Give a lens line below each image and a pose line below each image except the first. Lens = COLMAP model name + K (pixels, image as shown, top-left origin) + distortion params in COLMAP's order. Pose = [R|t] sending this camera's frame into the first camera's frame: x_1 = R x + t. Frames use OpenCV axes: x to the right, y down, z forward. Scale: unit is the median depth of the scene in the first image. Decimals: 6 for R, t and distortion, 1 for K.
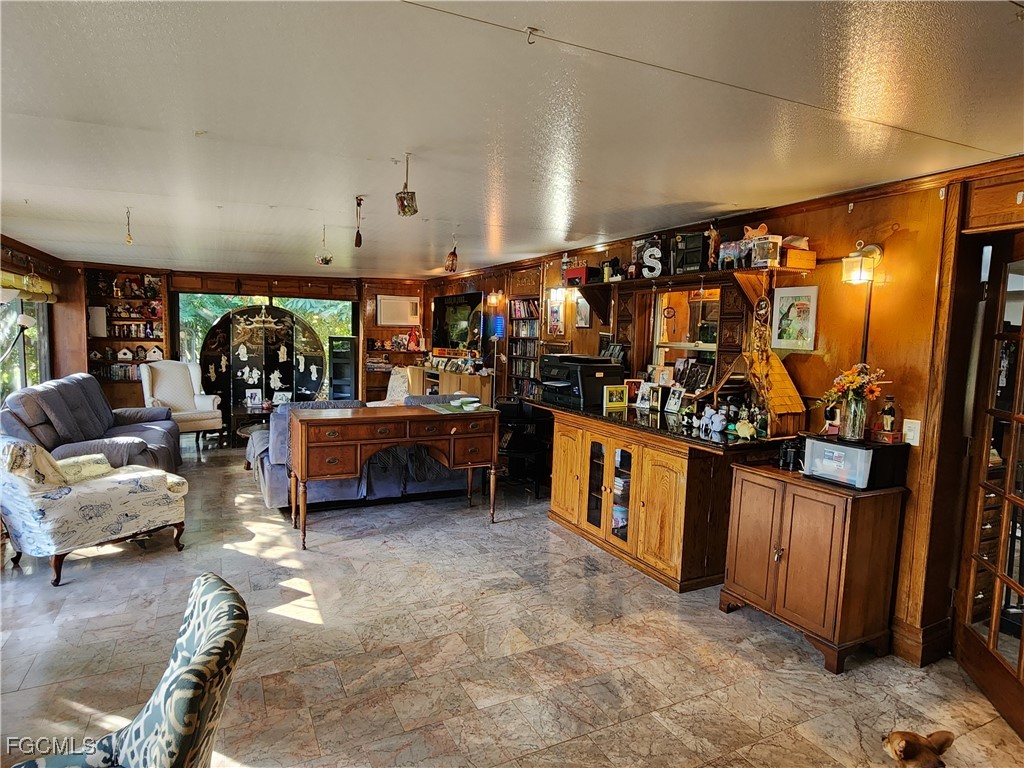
lens RADIAL K [[617.0, 0, 515.6], [0, 617.0, 387.2], [0, 0, 1]] dist [0.007469, 0.001948]
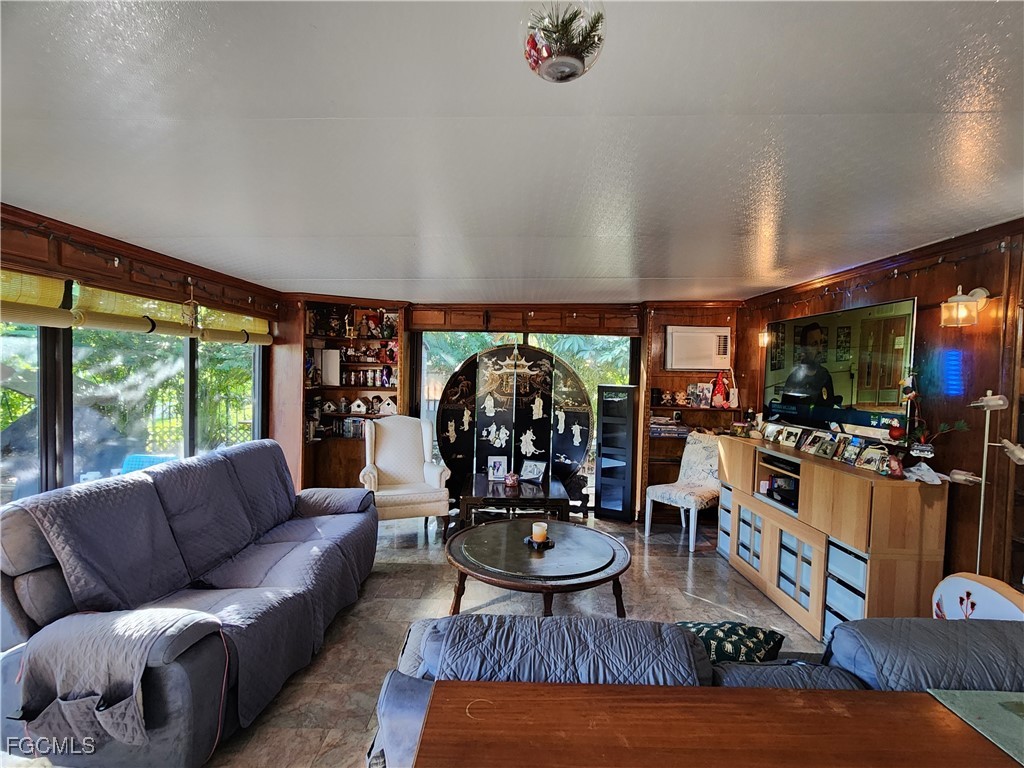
lens RADIAL K [[617.0, 0, 513.4], [0, 617.0, 388.0], [0, 0, 1]] dist [0.007469, 0.001948]
pose [[0.907628, 0.007683, -0.419704, -0.092083], [-0.036582, 0.997476, -0.060851, -0.032521], [0.418178, 0.070584, 0.905619, 0.315256]]
